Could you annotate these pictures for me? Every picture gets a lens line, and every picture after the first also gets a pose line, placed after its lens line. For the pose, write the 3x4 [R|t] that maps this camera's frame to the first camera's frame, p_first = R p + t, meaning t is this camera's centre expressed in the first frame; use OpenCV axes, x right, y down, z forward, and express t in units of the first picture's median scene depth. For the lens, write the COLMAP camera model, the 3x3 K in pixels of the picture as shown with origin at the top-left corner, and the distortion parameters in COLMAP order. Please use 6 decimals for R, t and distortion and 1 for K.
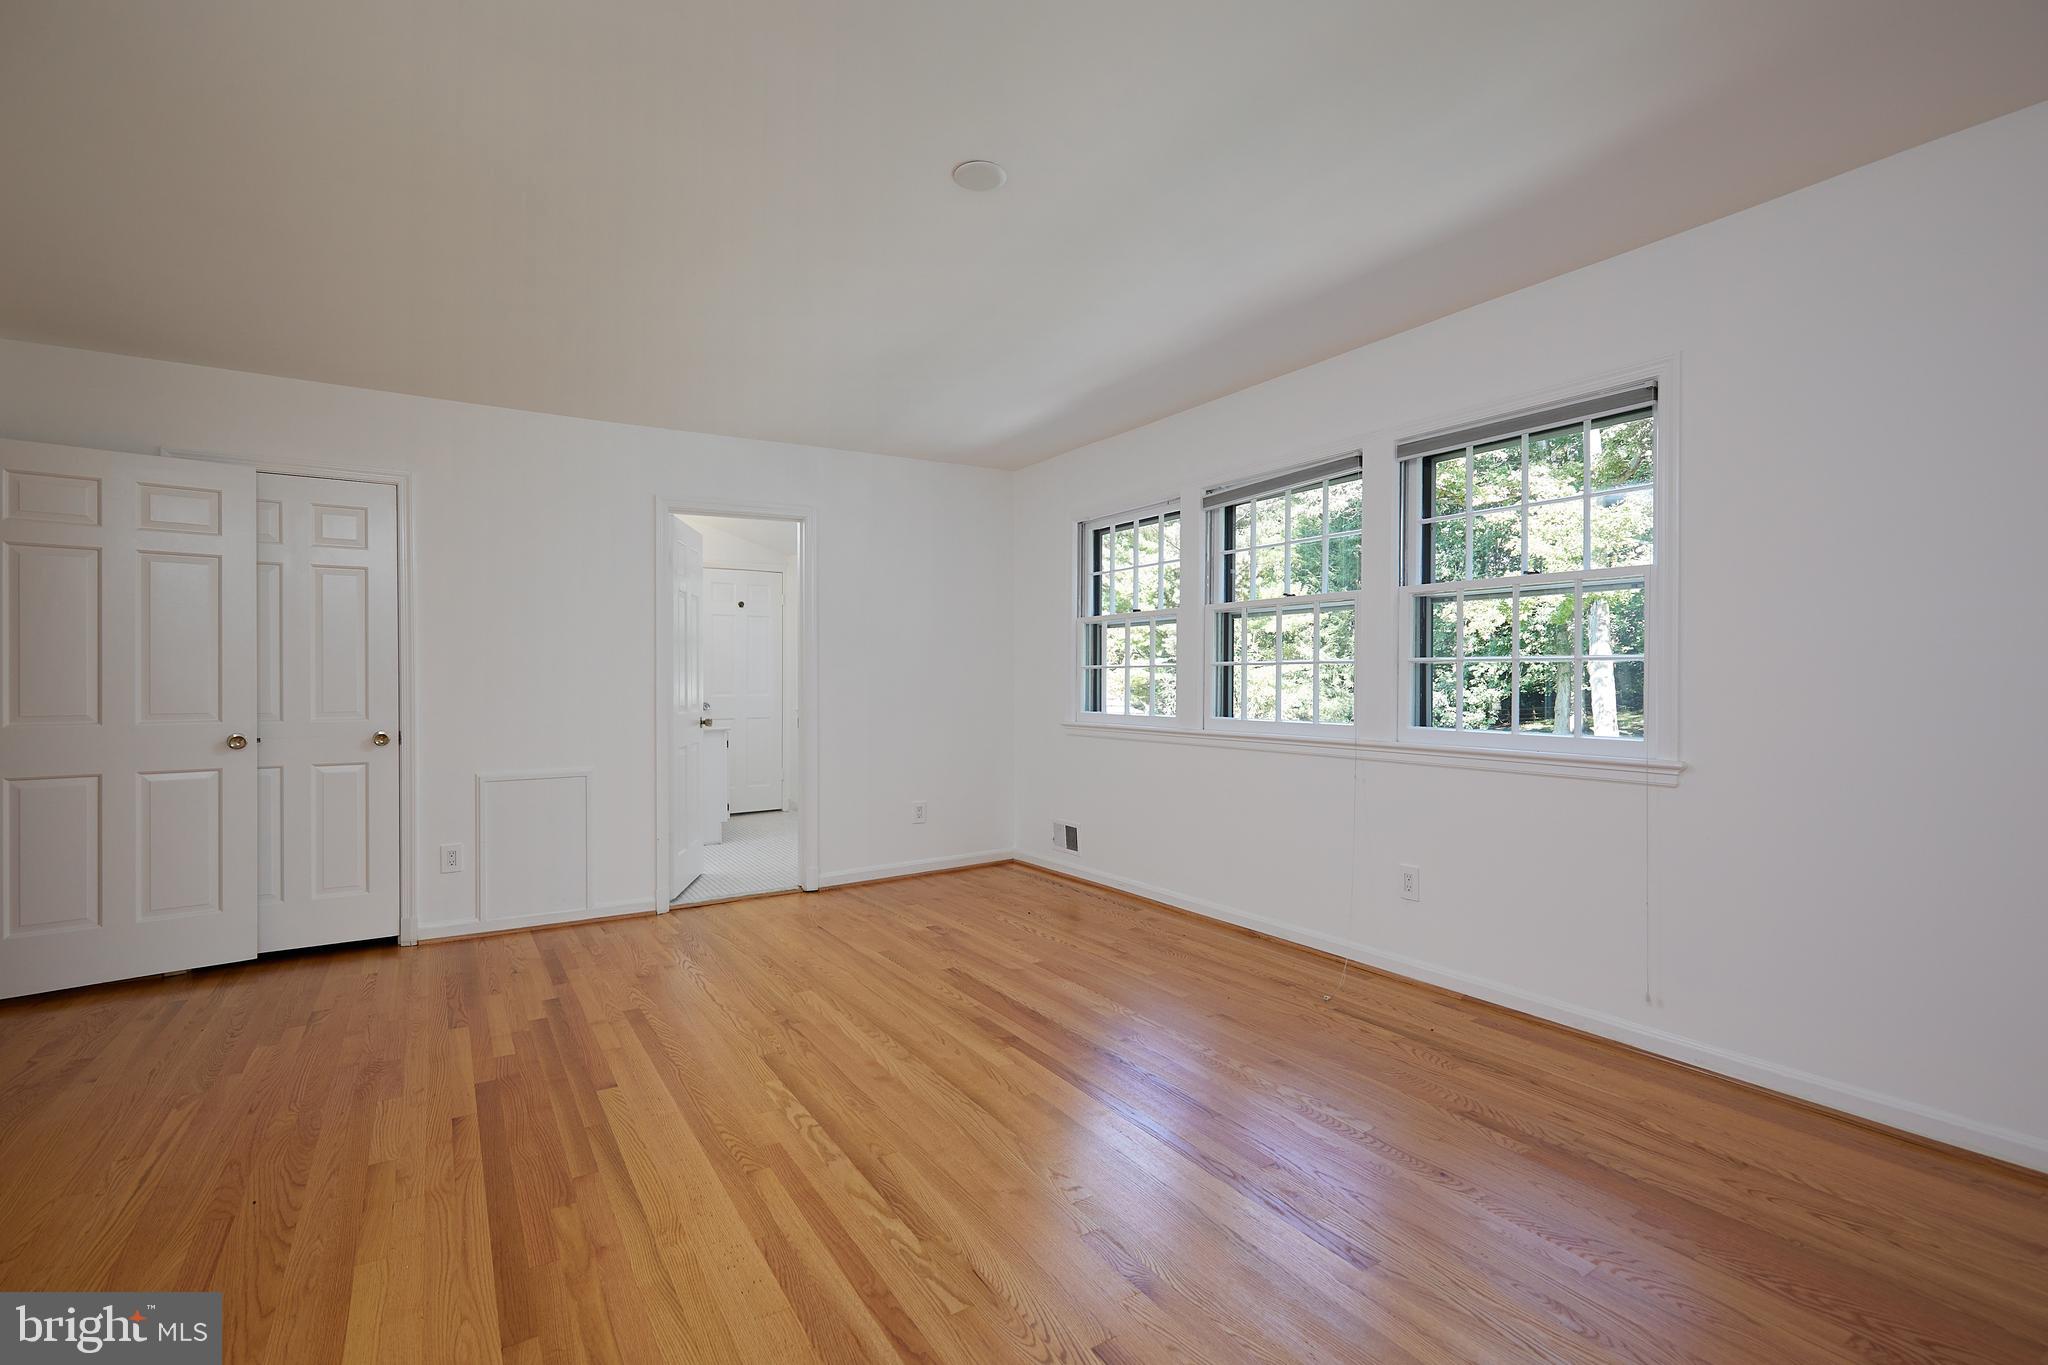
lens RADIAL K [[925.0, 0, 1030.2], [0, 925.0, 670.2], [0, 0, 1]] dist [0.000547, 0.000167]
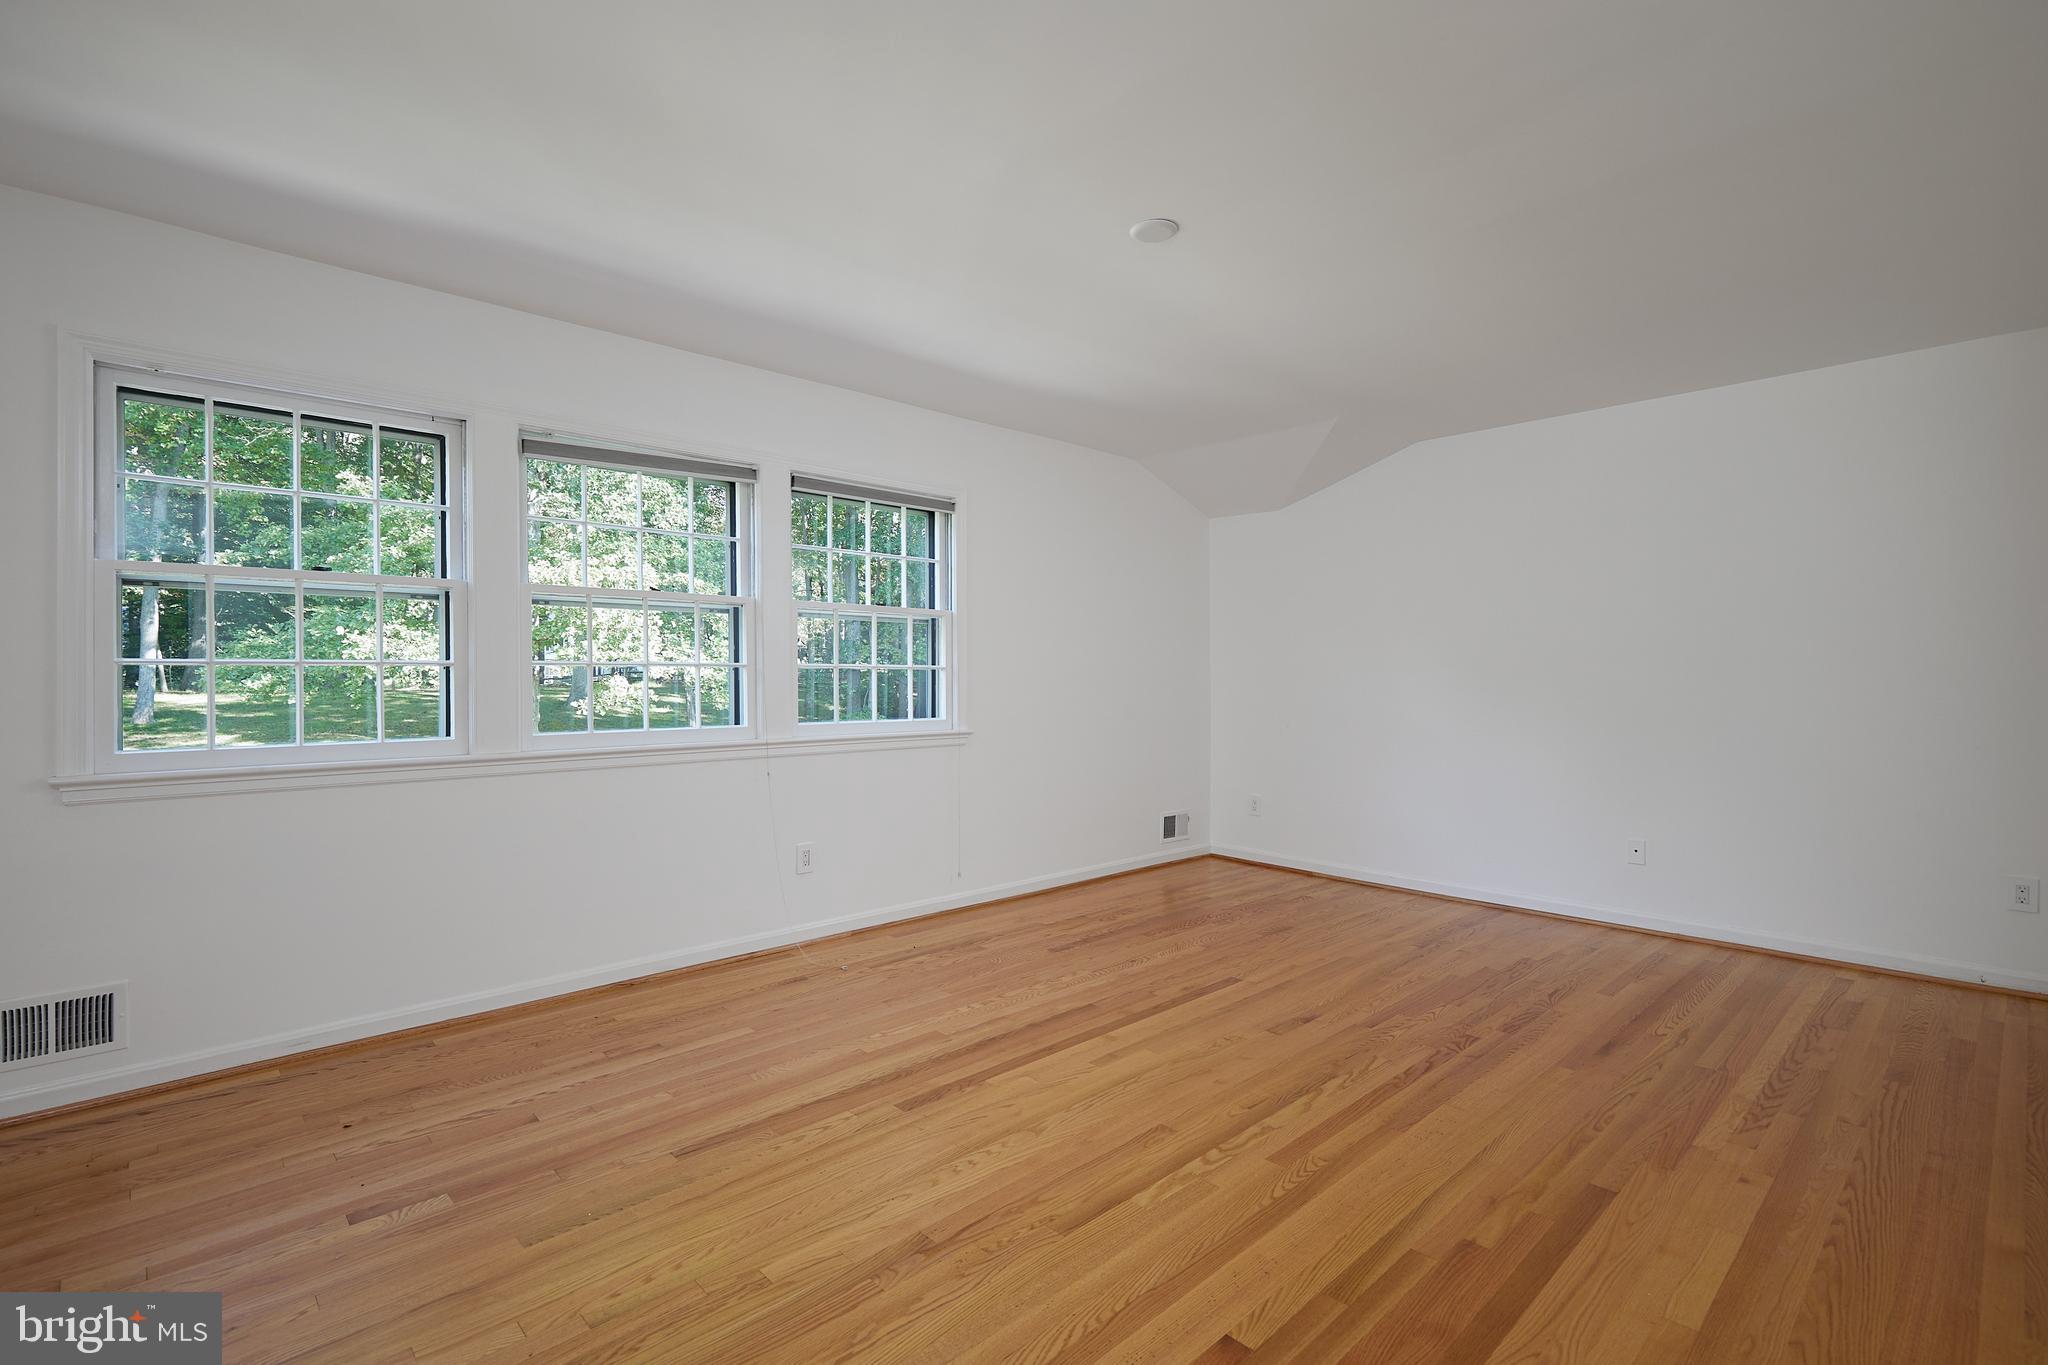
lens RADIAL K [[925.0, 0, 1037.0], [0, 925.0, 686.7], [0, 0, 1]] dist [0.000547, 0.000167]
pose [[-0.180607, -0.006287, 0.983535, -0.910994], [-0.002742, 0.999979, 0.005889, 0.010852], [-0.983552, -0.001633, -0.180621, 1.094788]]
